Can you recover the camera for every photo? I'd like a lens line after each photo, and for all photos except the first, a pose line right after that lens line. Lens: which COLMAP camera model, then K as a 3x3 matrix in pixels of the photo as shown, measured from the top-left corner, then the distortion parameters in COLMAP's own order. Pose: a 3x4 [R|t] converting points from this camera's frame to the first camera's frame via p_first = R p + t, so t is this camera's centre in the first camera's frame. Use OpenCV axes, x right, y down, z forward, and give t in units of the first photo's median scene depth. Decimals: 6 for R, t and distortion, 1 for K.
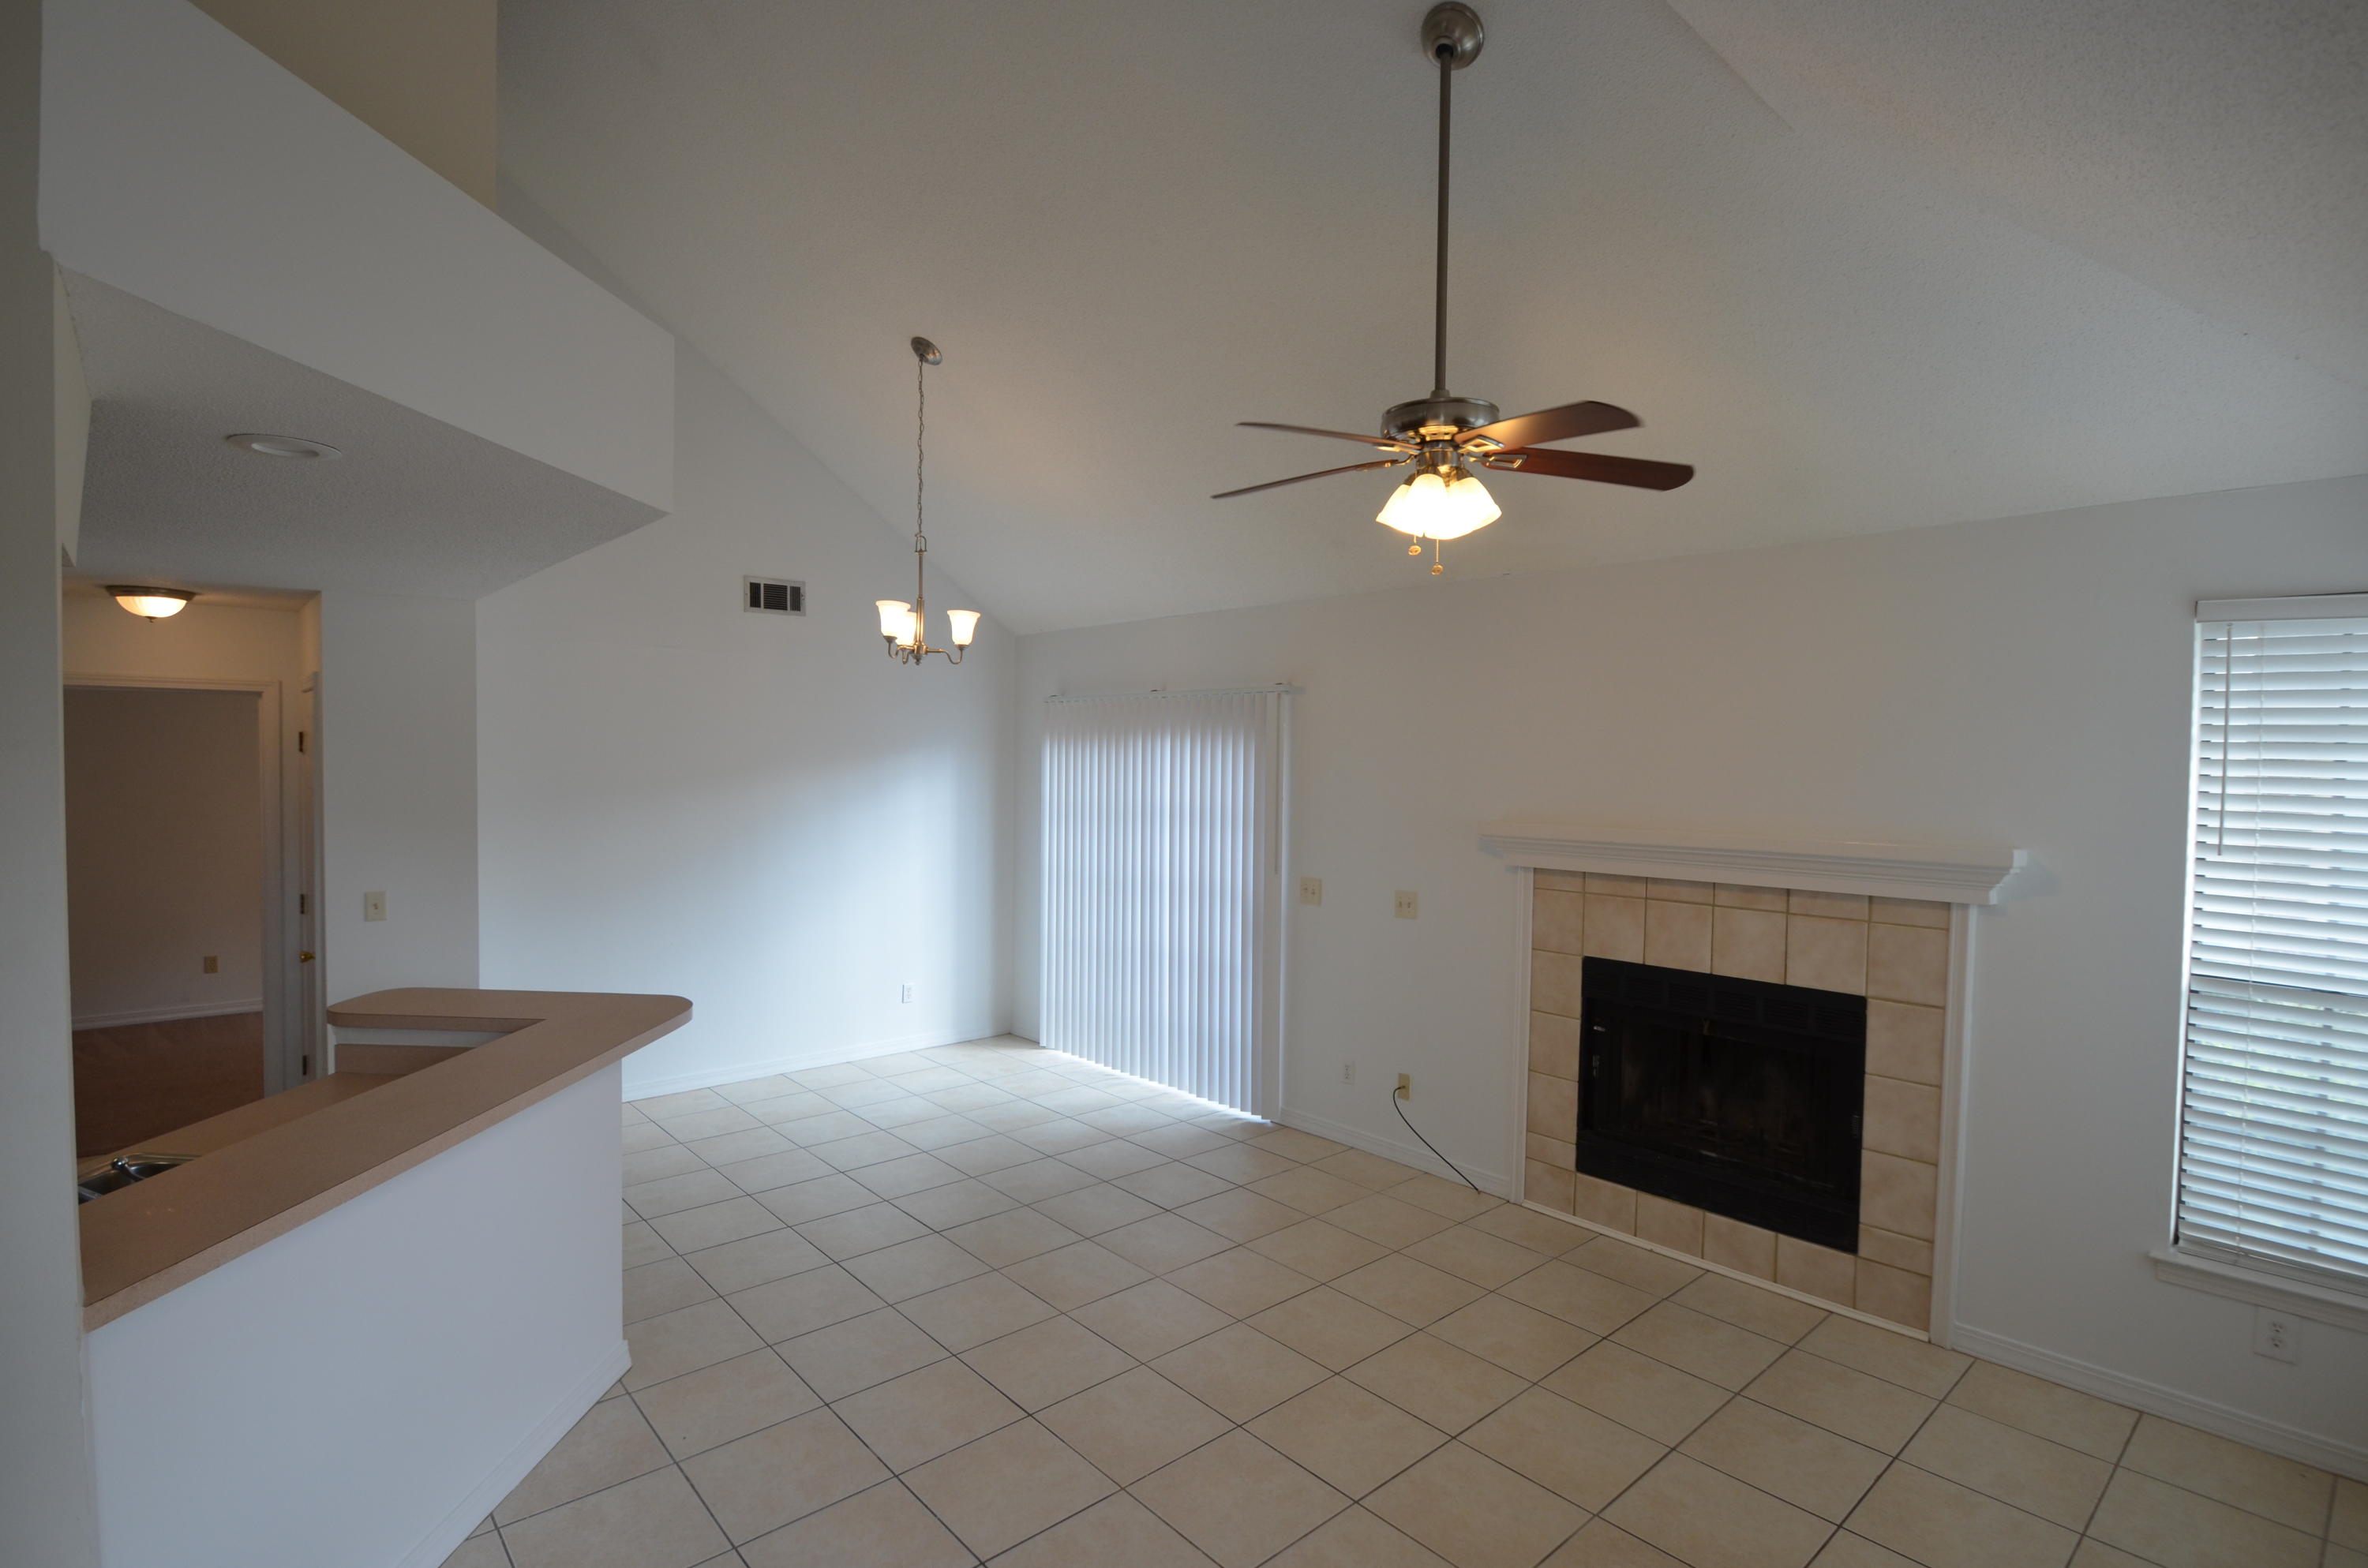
lens RADIAL K [[1129.9, 0, 1183.4], [0, 1129.9, 778.2], [0, 0, 1]] dist [-0.019478, -0.000740]
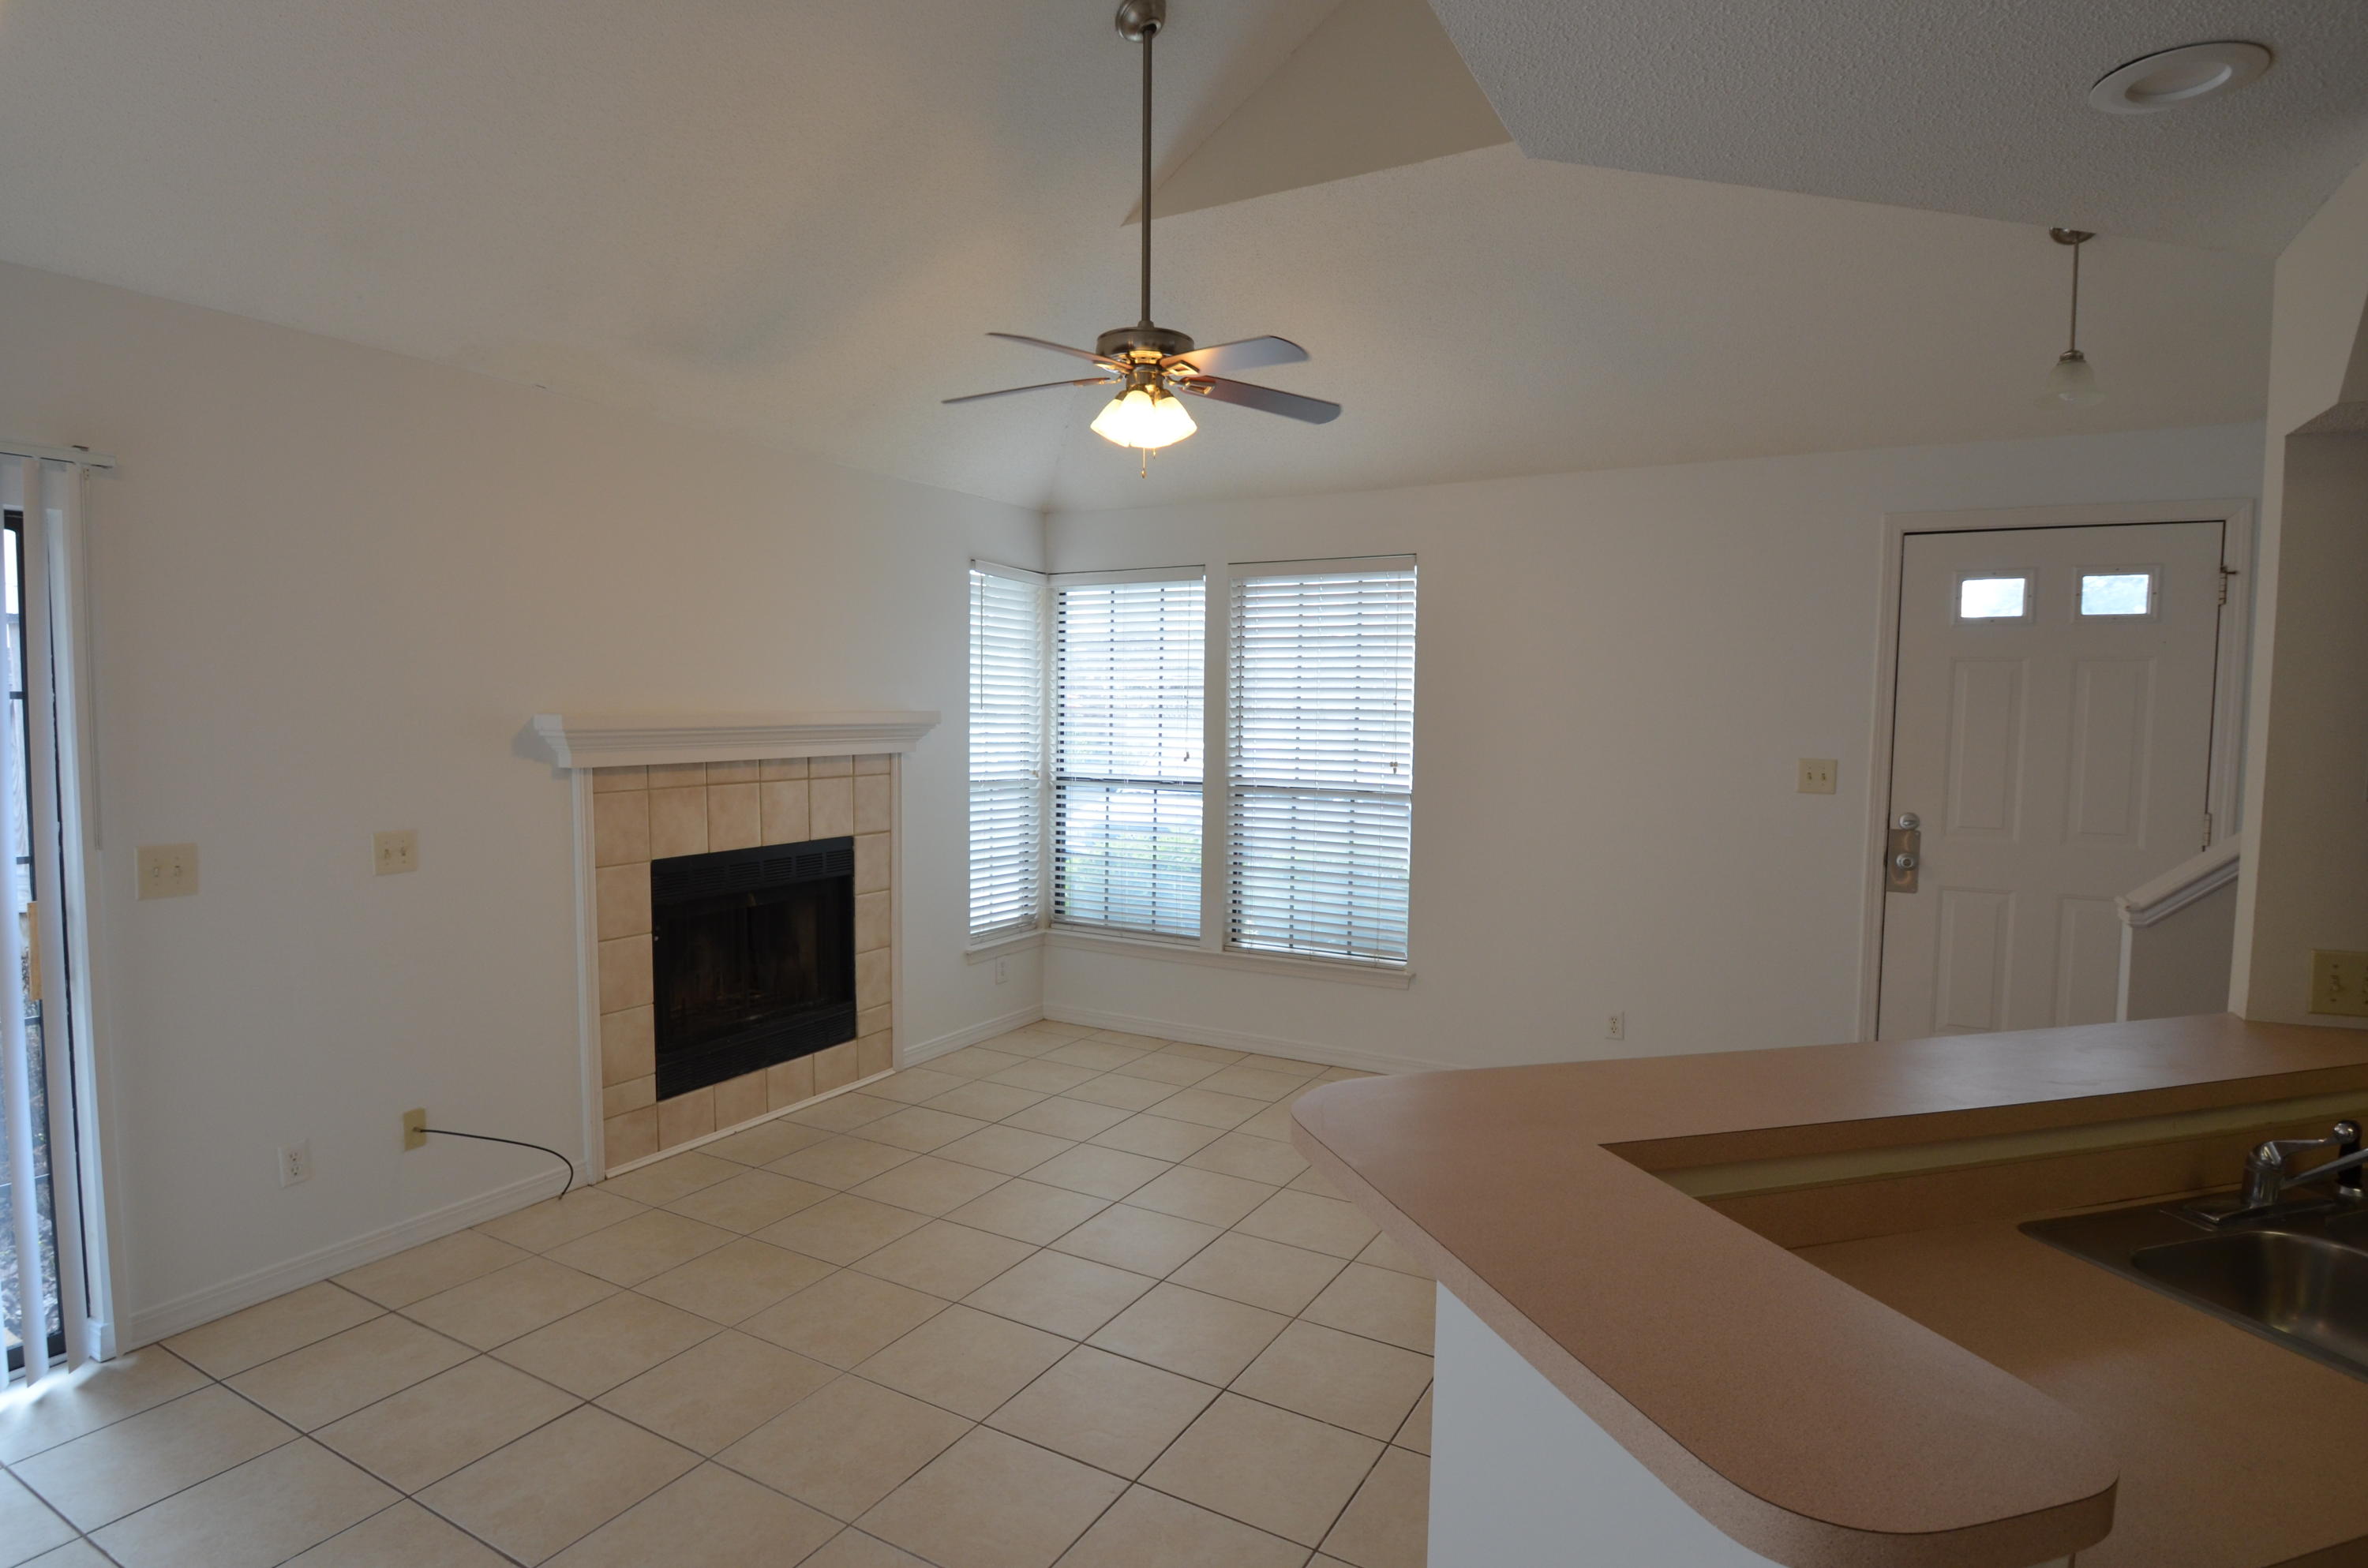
lens RADIAL K [[1231.5, 0, 1176.7], [0, 1231.5, 786.0], [0, 0, 1]] dist [-0.016259, -0.000573]
pose [[-0.312074, -0.080459, 0.946645, -0.729914], [0.002666, 0.996329, 0.085560, 0.019750], [-0.950054, 0.029225, -0.310714, 0.971029]]
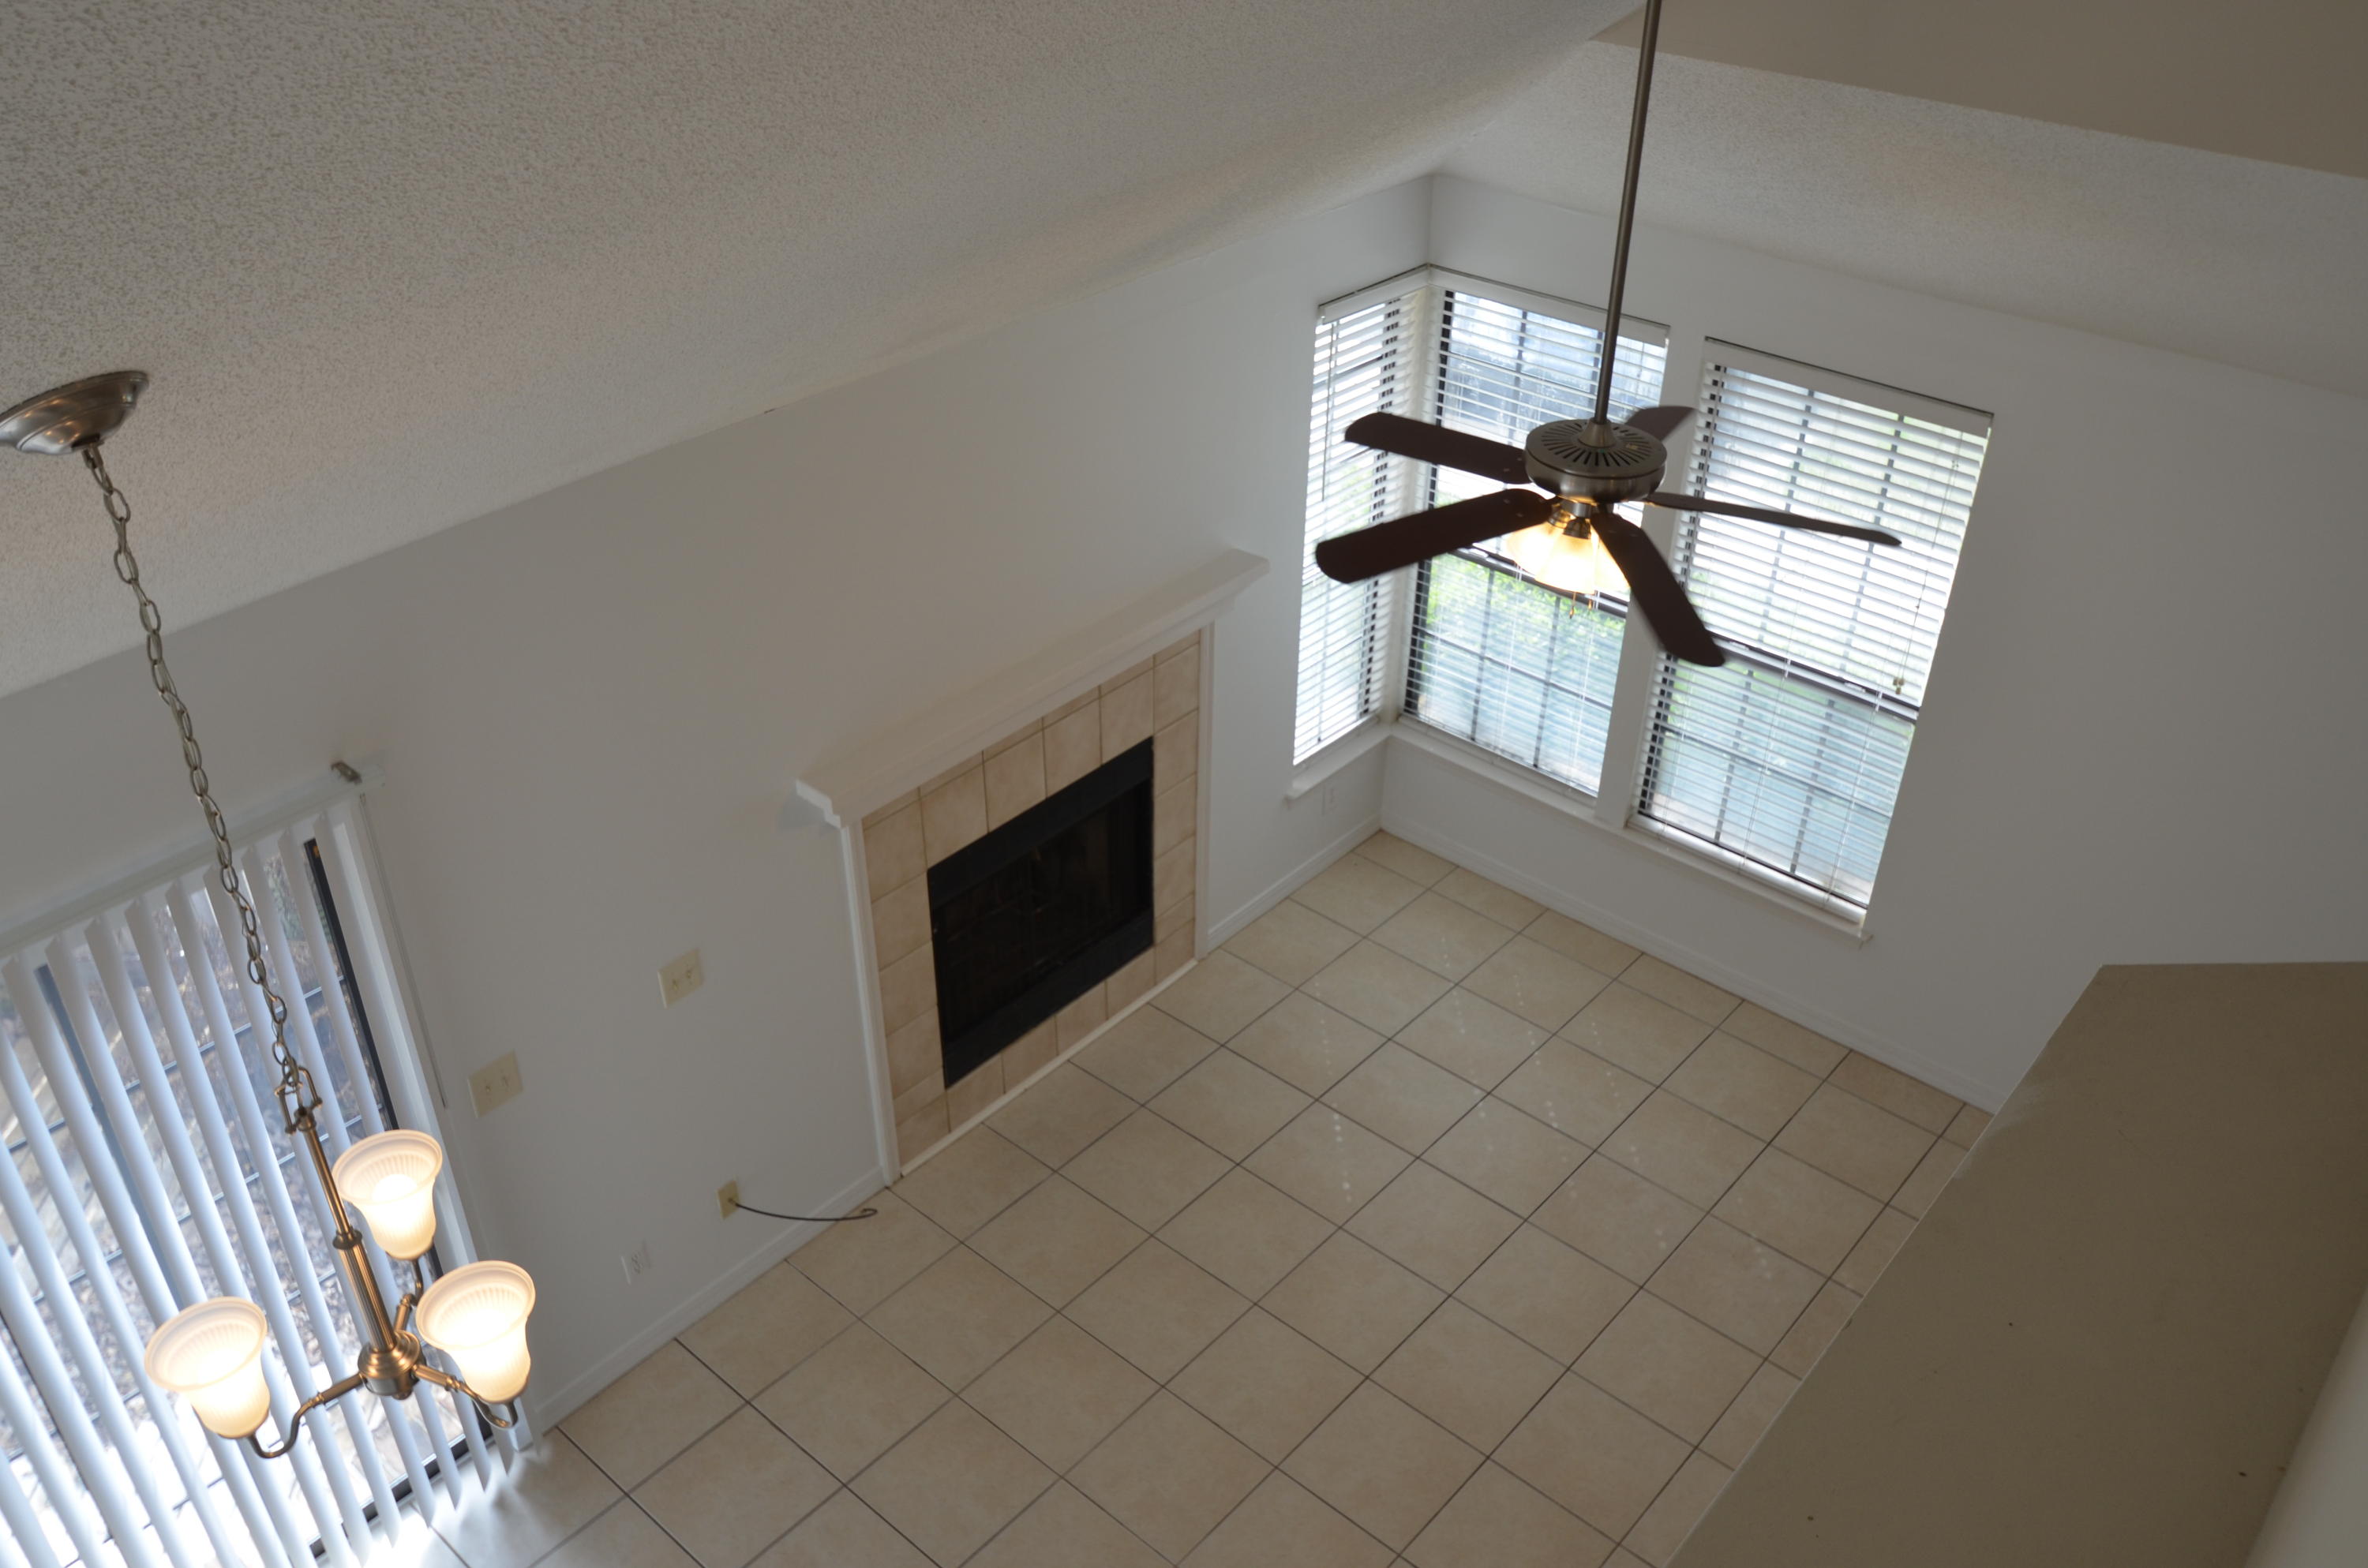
lens RADIAL K [[1912.4, 0, 1184.5], [0, 1912.4, 790.3], [0, 0, 1]] dist [-0.036553, 0.001048]
pose [[-0.109070, -0.562443, 0.819611, -0.714161], [0.006277, 0.824124, 0.566375, -0.640116], [-0.994014, 0.066919, -0.086356, 1.004119]]
